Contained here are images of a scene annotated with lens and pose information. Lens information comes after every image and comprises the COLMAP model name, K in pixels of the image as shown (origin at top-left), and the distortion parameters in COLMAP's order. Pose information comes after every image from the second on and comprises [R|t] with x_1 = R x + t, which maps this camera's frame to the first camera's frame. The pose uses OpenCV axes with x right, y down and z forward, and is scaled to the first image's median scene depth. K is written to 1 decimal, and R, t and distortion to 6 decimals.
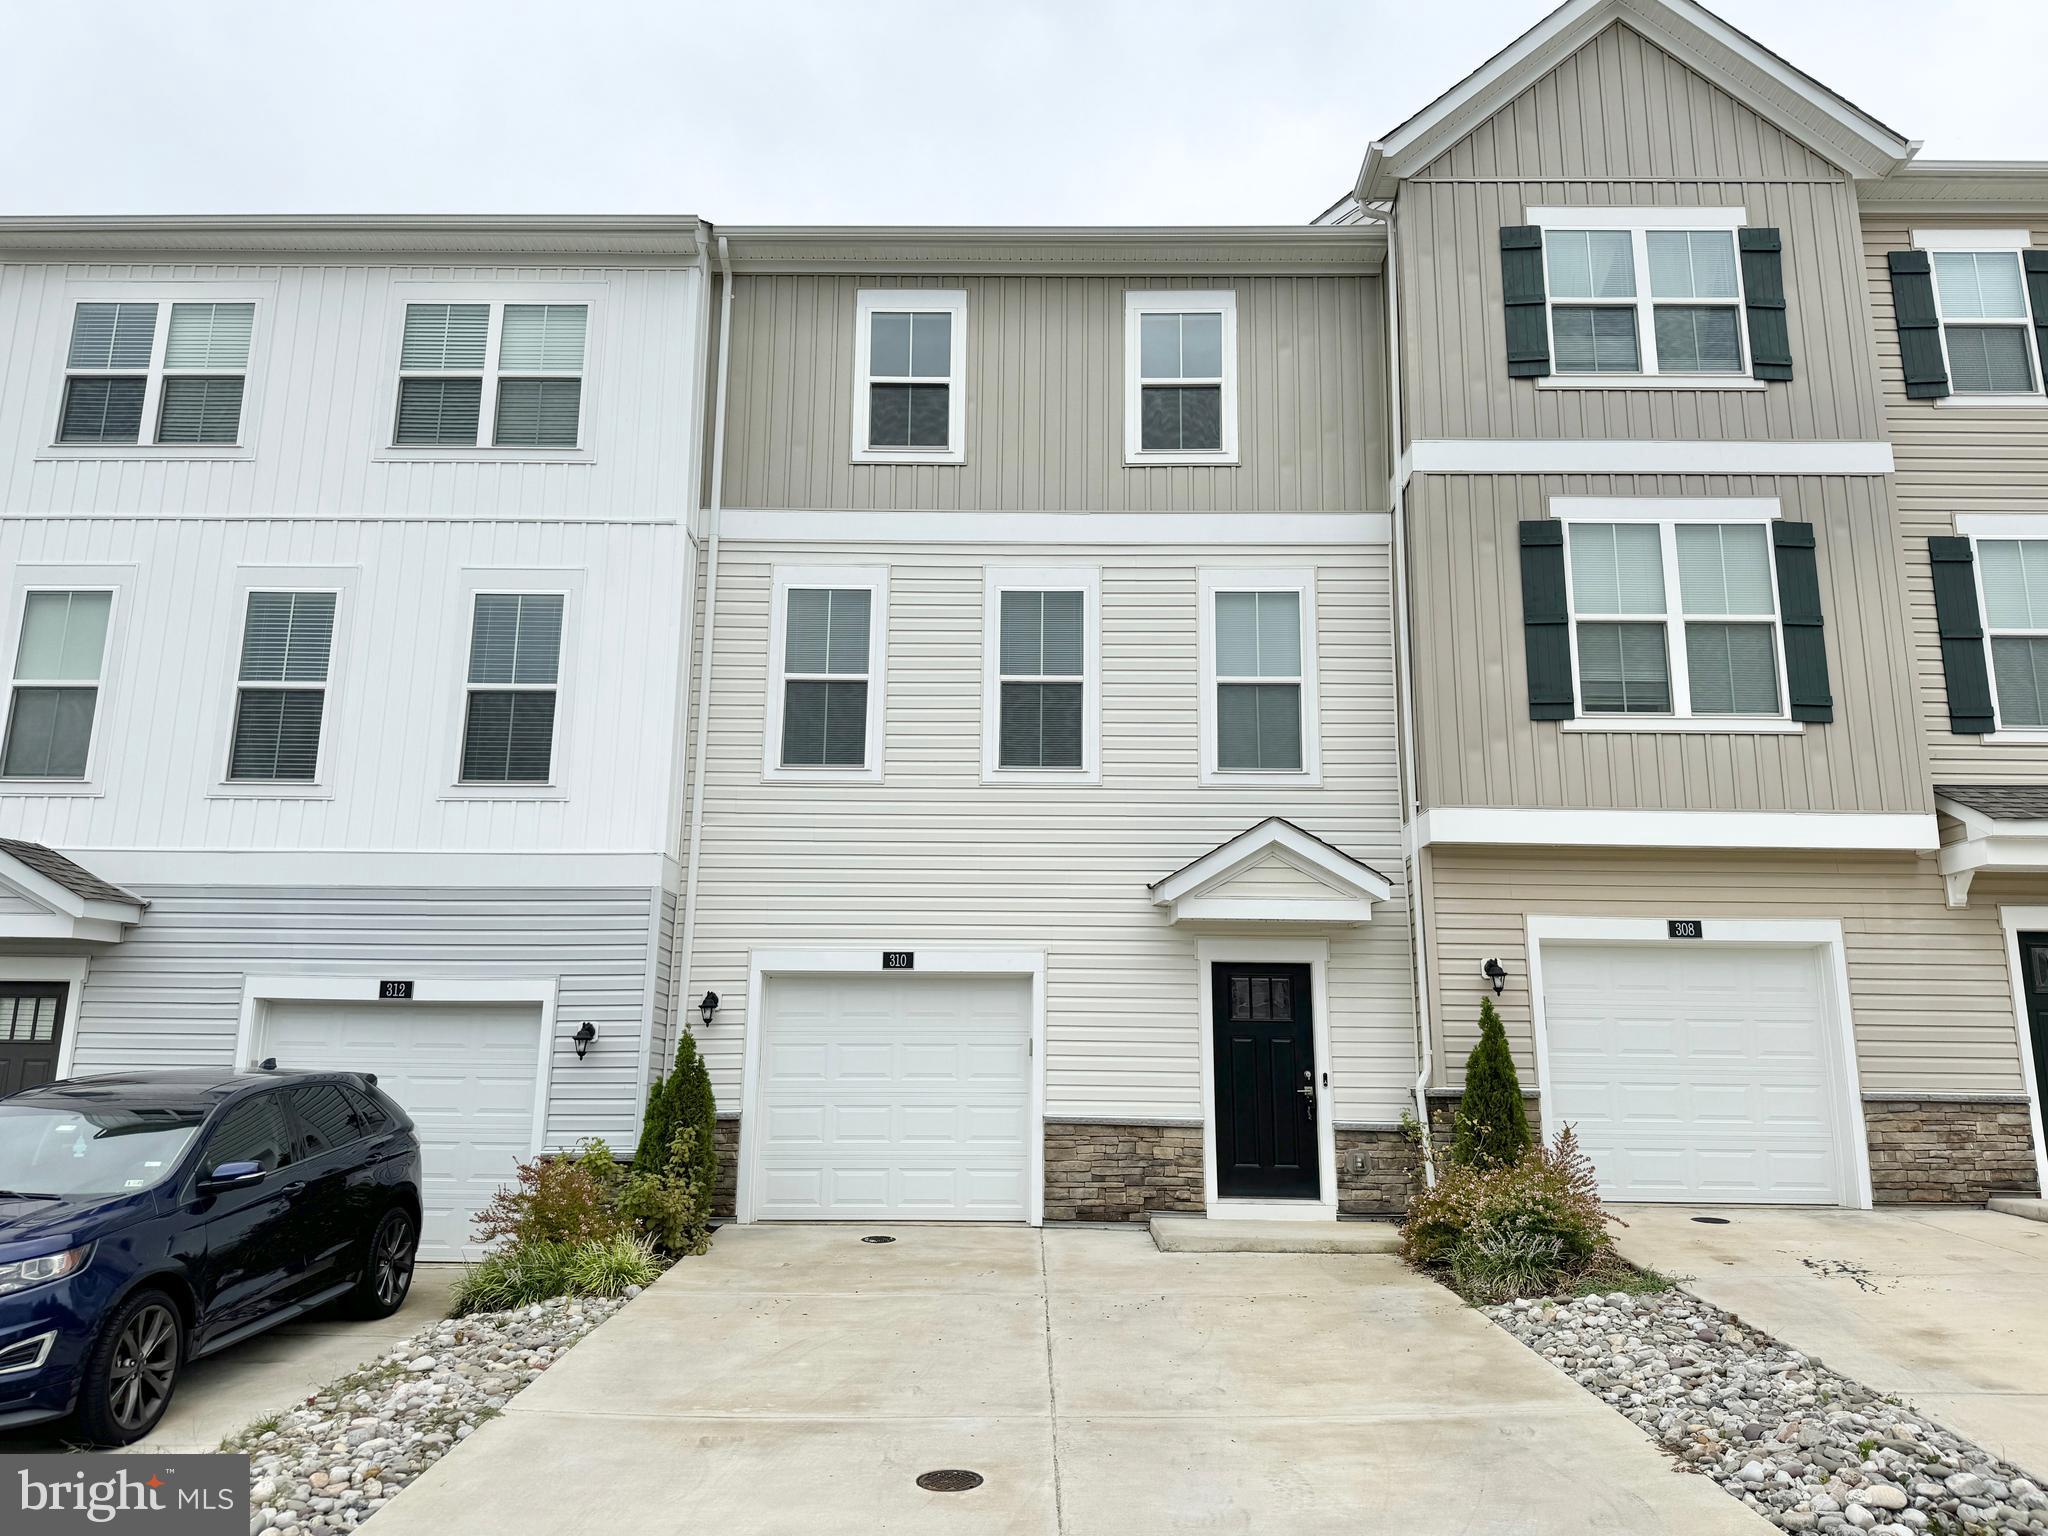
lens RADIAL K [[1447.4, 0, 1028.3], [0, 1447.4, 773.8], [0, 0, 1]] dist [0.035100, -0.050548]
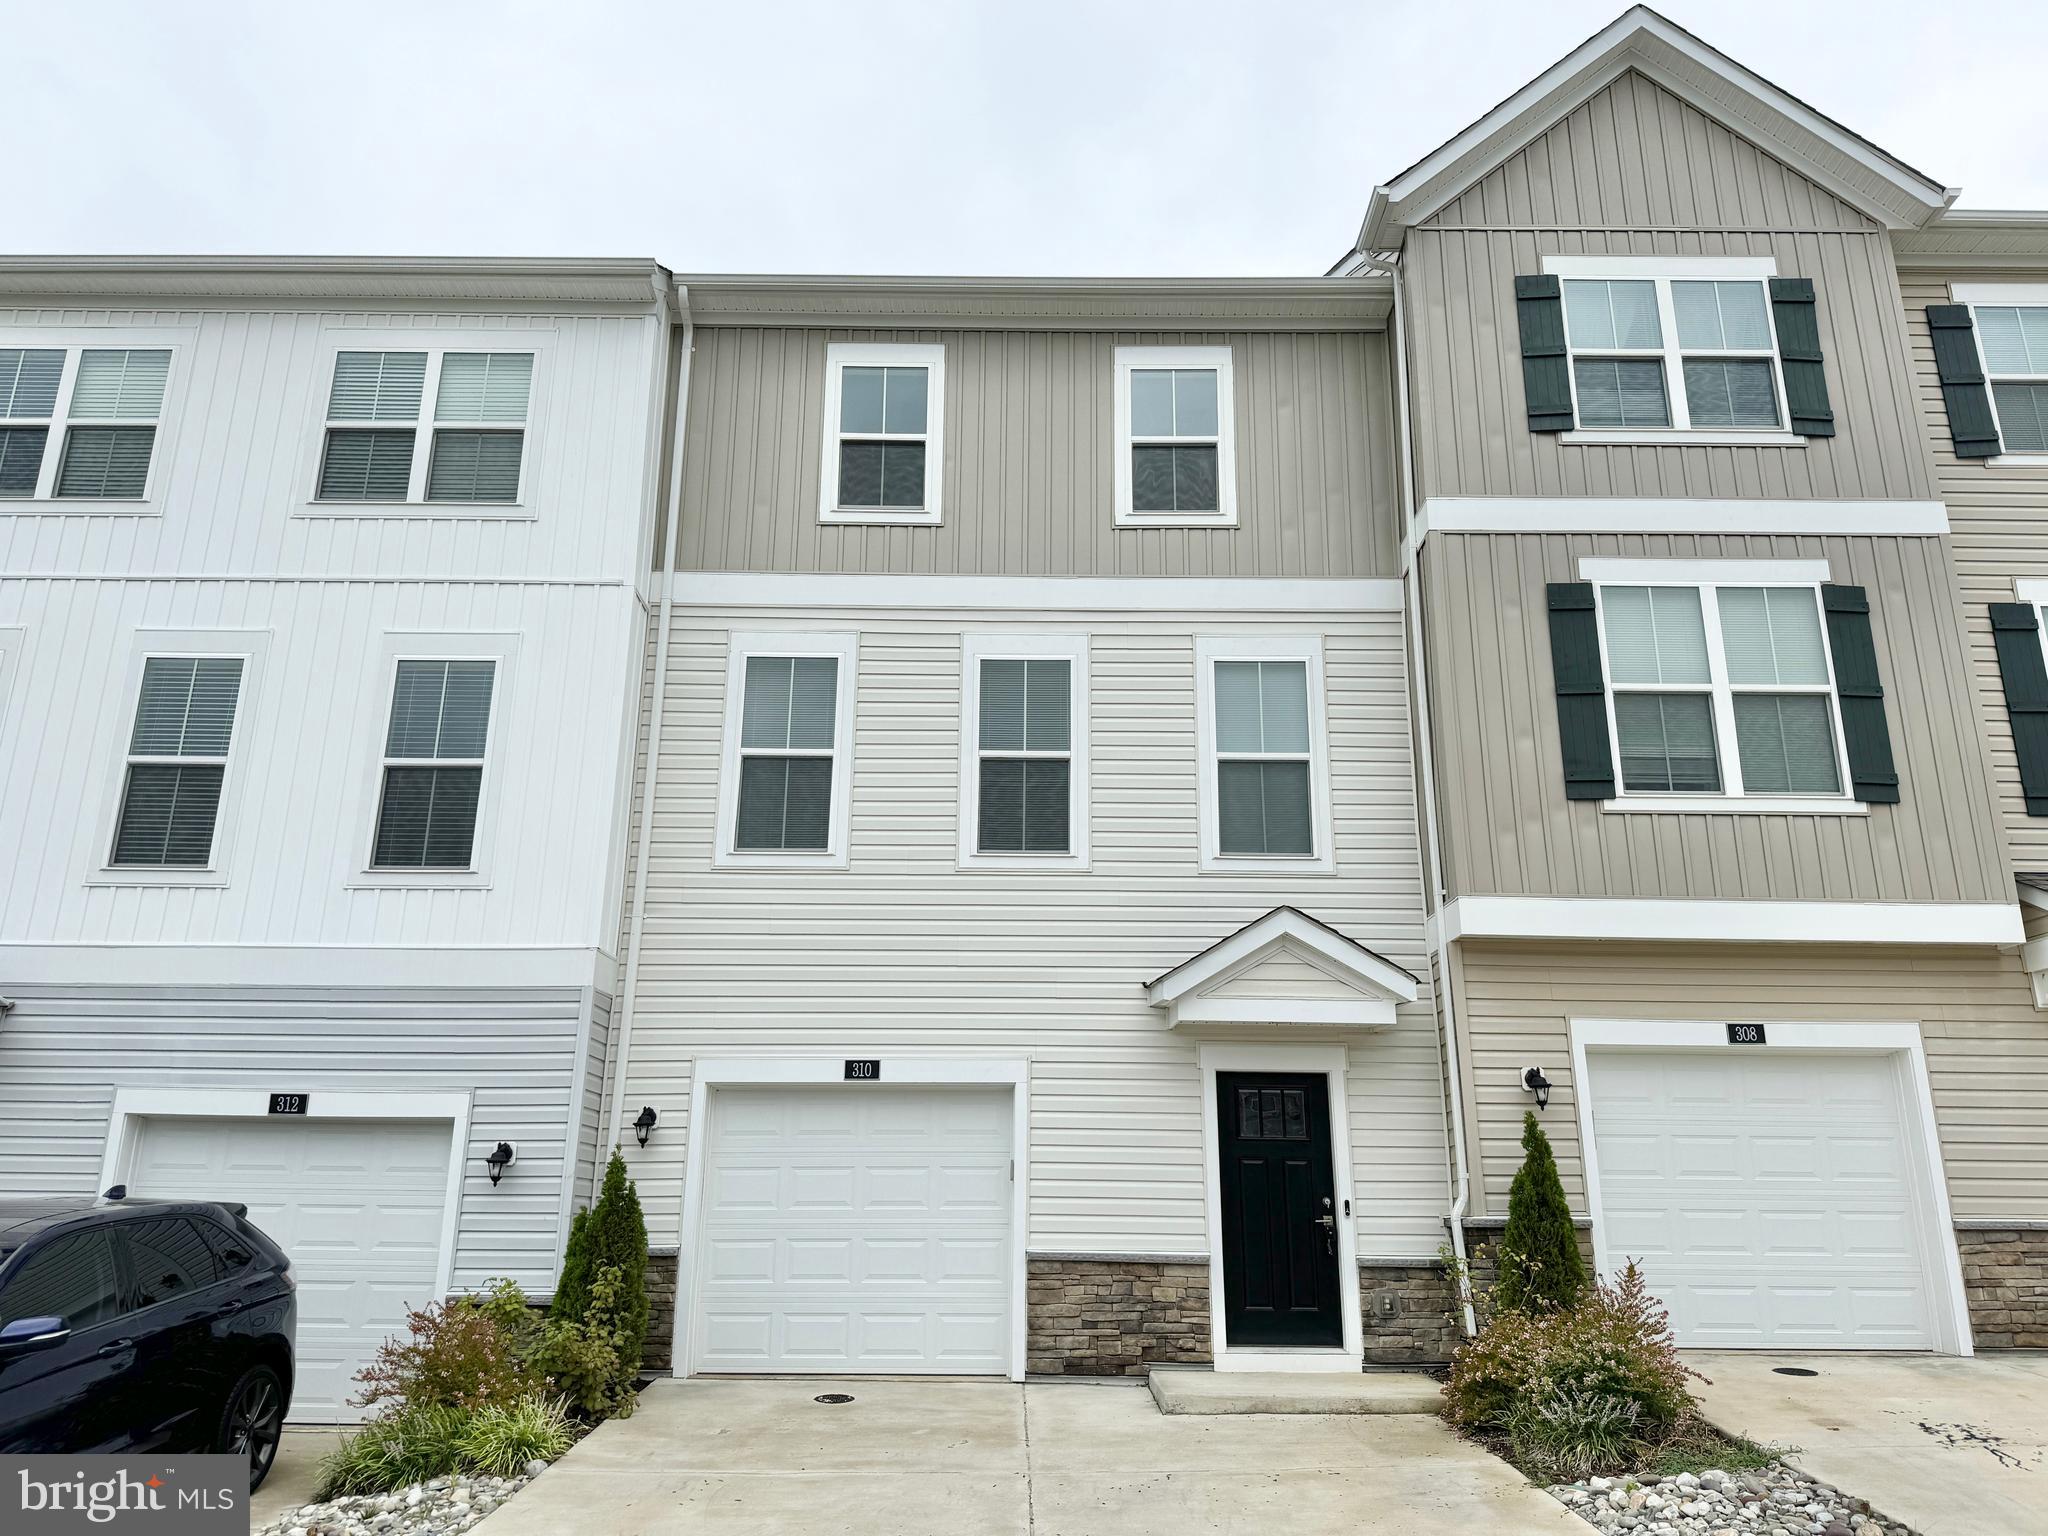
lens RADIAL K [[1447.4, 0, 1028.3], [0, 1447.4, 773.8], [0, 0, 1]] dist [0.035100, -0.050548]
pose [[0.999934, 0.001563, 0.011373, 0.001324], [-0.000681, 0.997019, -0.077158, 0.016872], [-0.011460, 0.077145, 0.996954, 0.103252]]
